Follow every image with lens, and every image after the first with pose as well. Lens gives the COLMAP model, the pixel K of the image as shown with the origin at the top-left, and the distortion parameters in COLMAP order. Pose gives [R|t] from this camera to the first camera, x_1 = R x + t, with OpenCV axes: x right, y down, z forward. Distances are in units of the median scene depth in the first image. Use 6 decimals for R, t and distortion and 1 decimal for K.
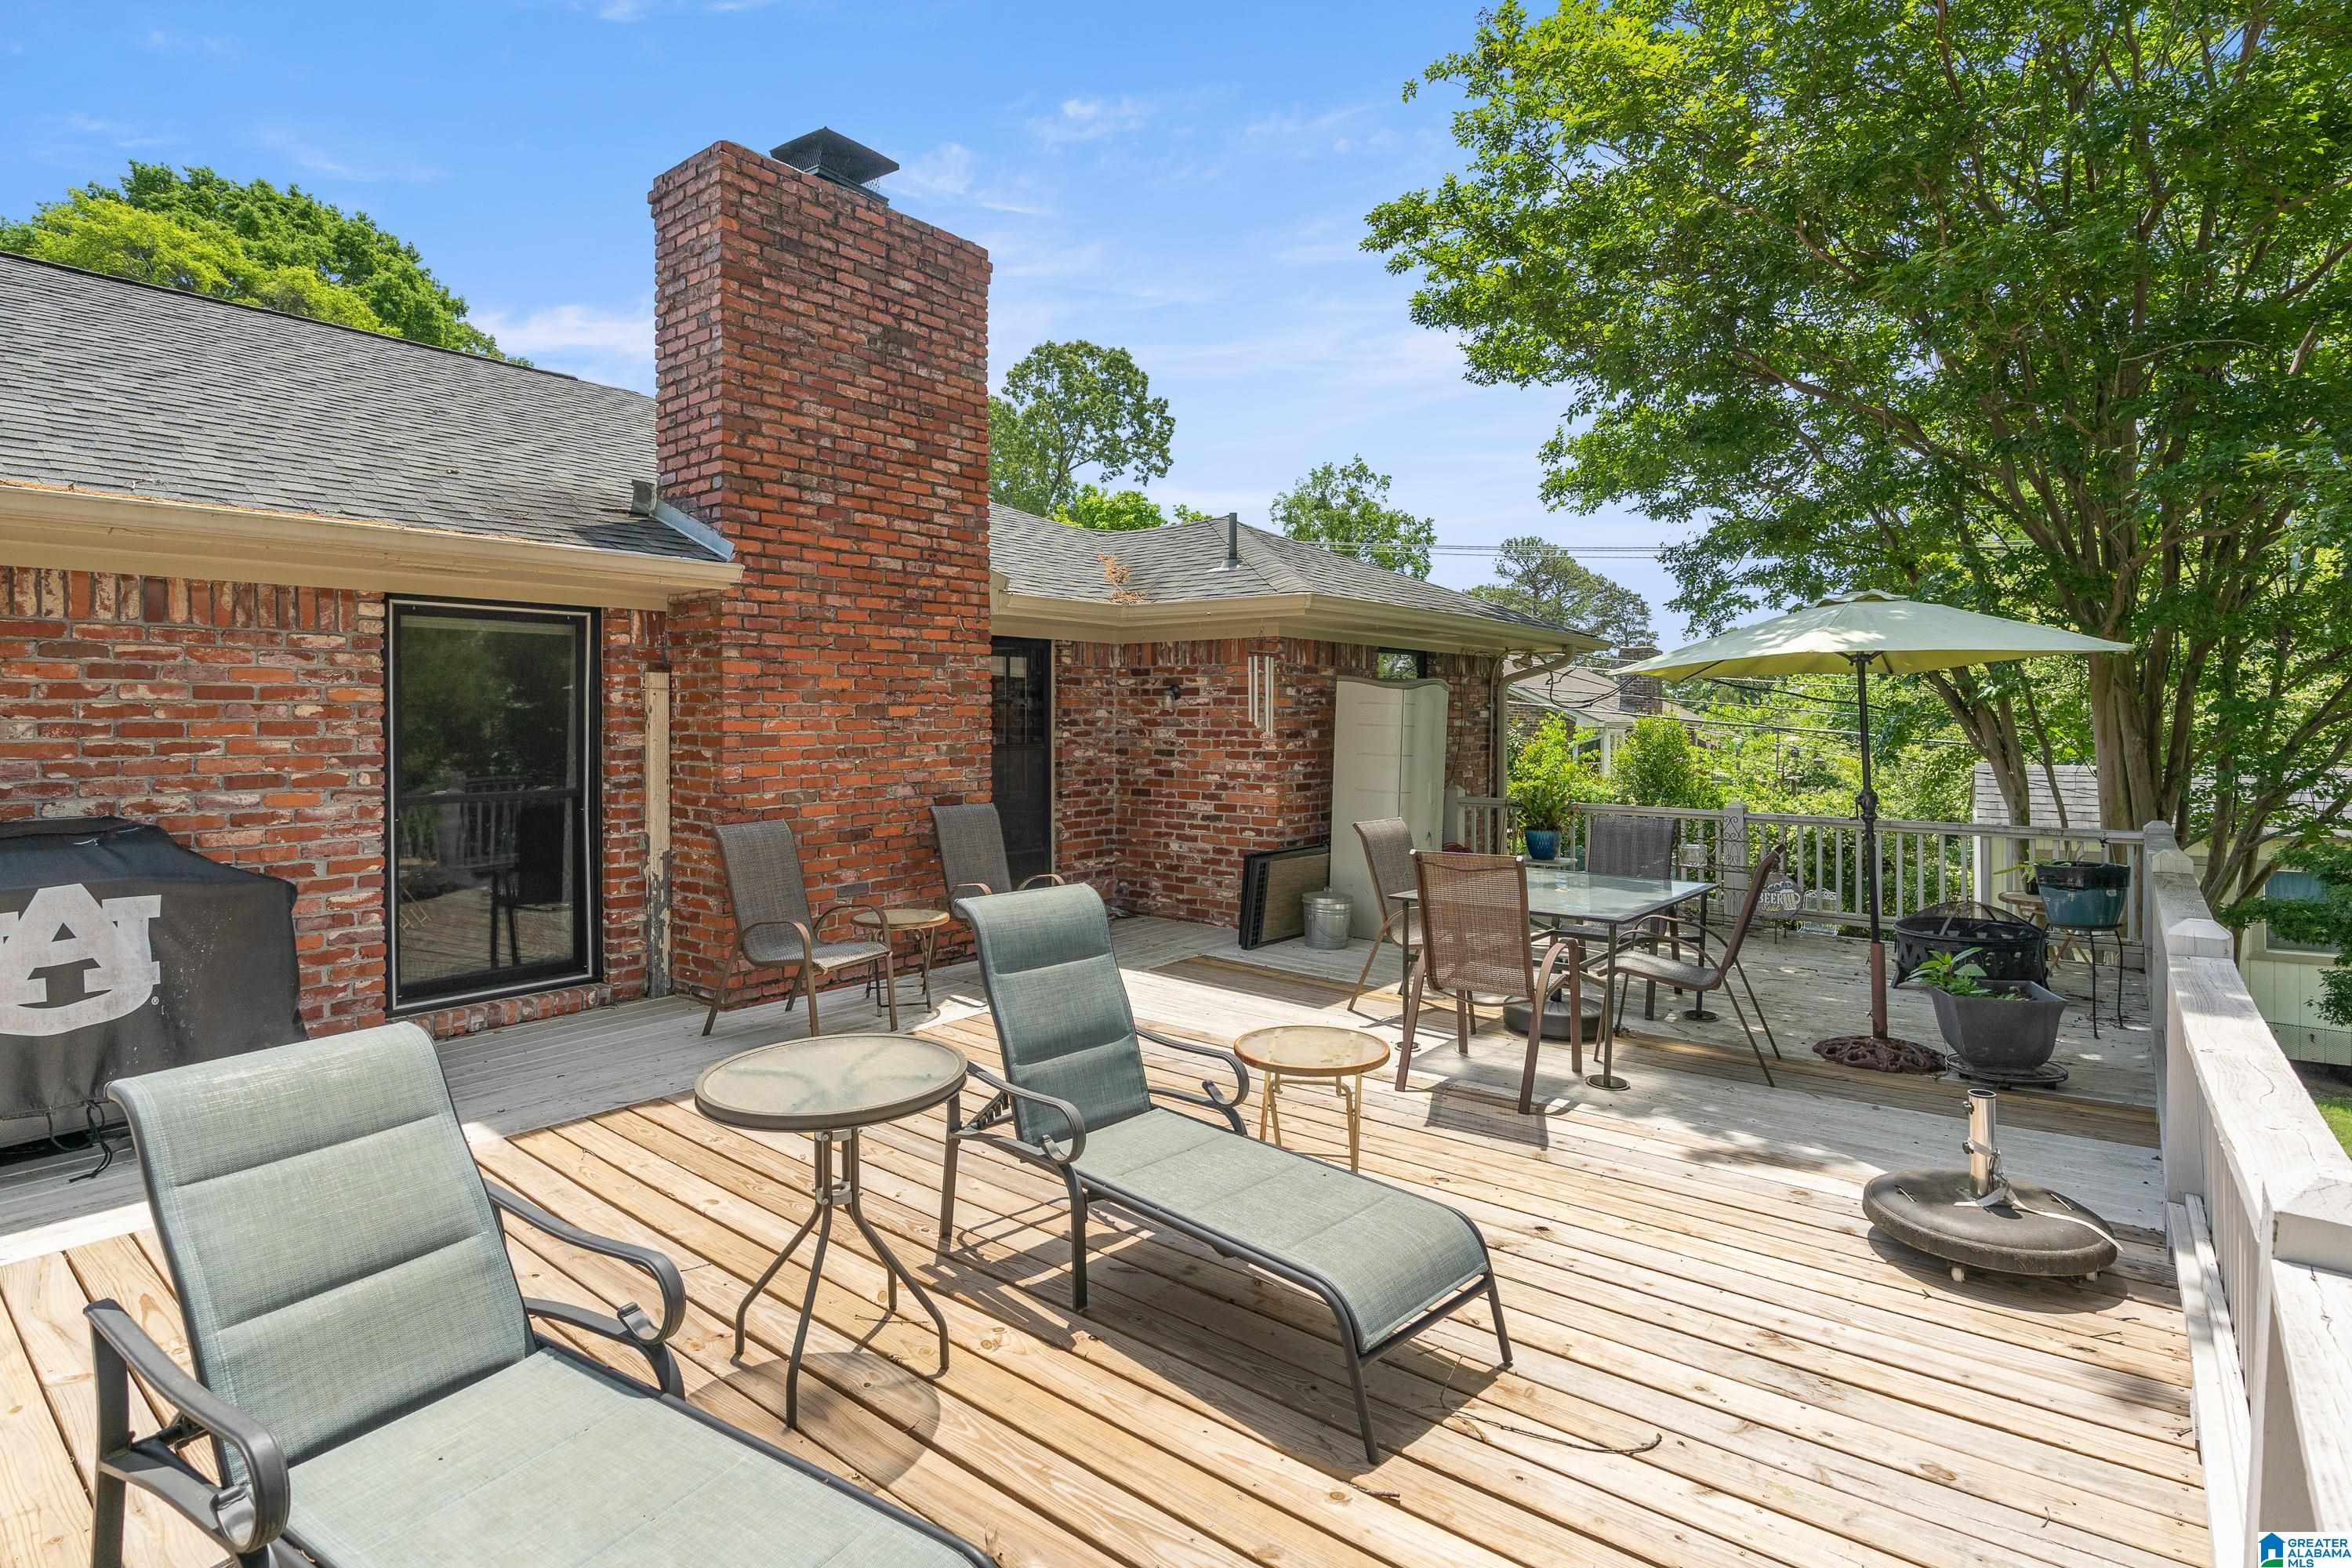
lens RADIAL K [[1175.0, 0, 1176.5], [0, 1175.0, 717.0], [0, 0, 1]] dist [0.000116, 0.000119]
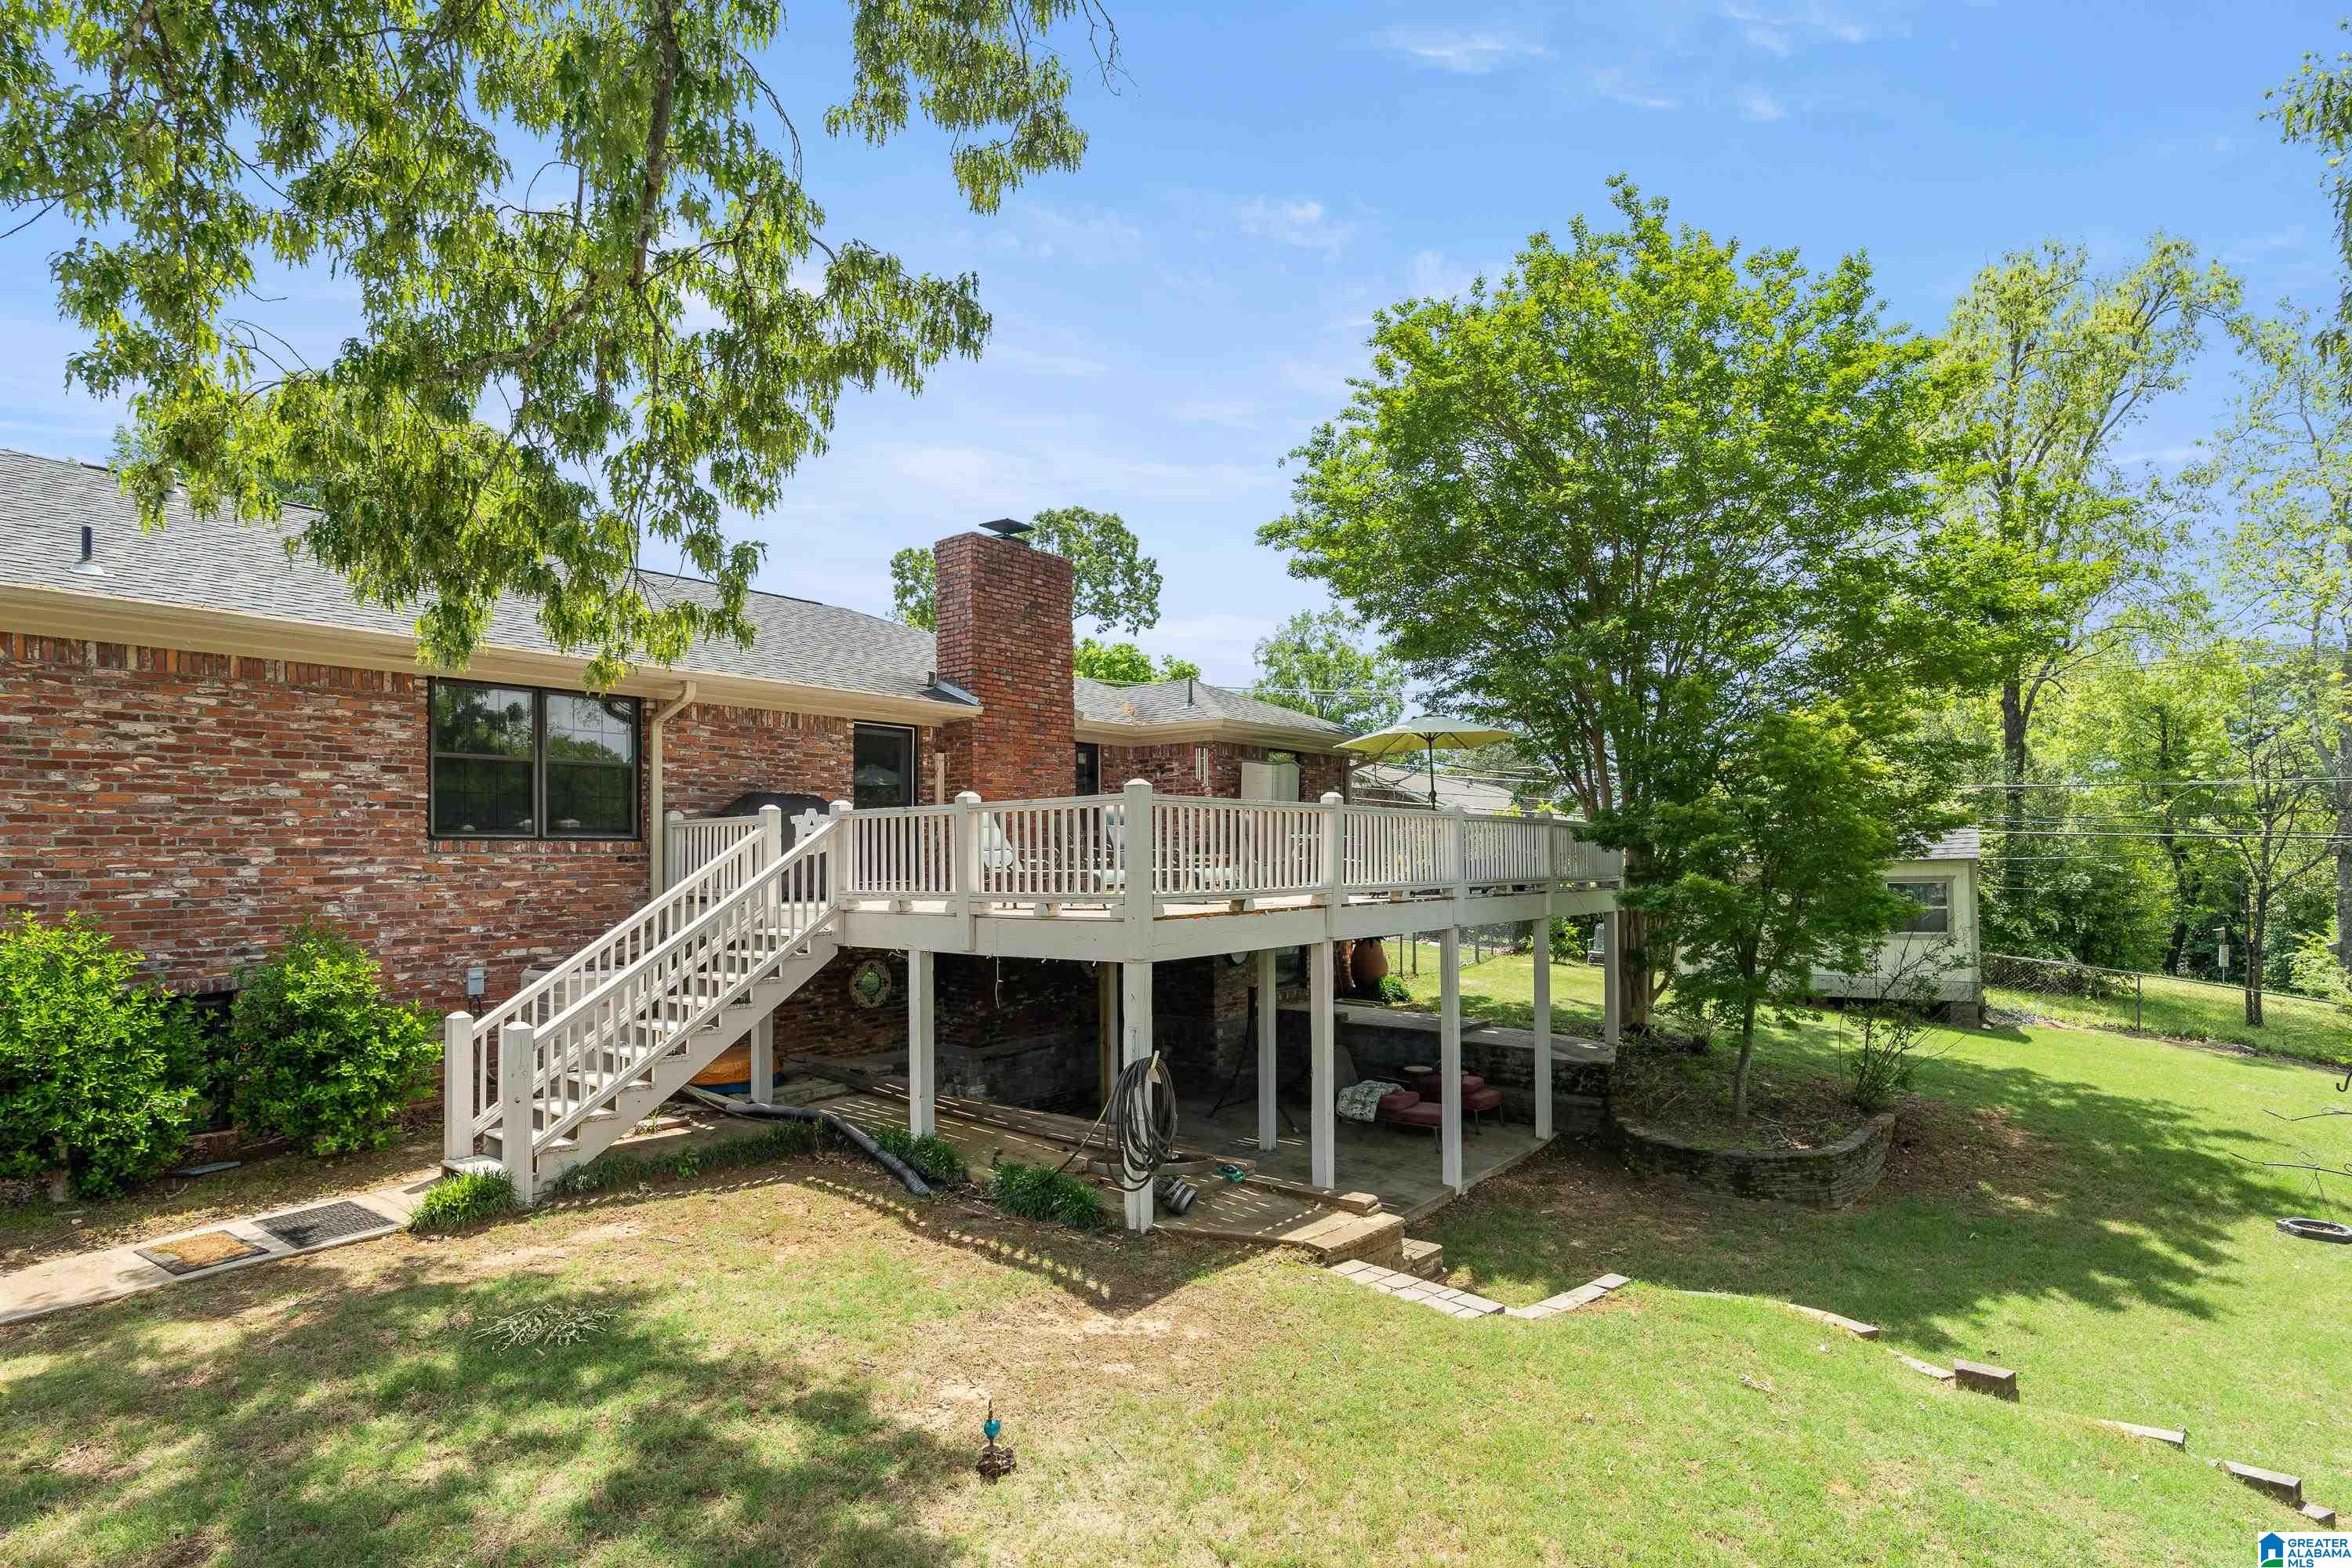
lens RADIAL K [[1186.0, 0, 1176.0], [0, 1186.0, 784.0], [0, 0, 1]] dist [0.000834, 0.000247]
pose [[0.999931, -0.007961, 0.008657, 0.005504], [0.008494, 0.997956, -0.063338, 0.133219], [-0.008135, 0.063408, 0.997955, -1.021303]]
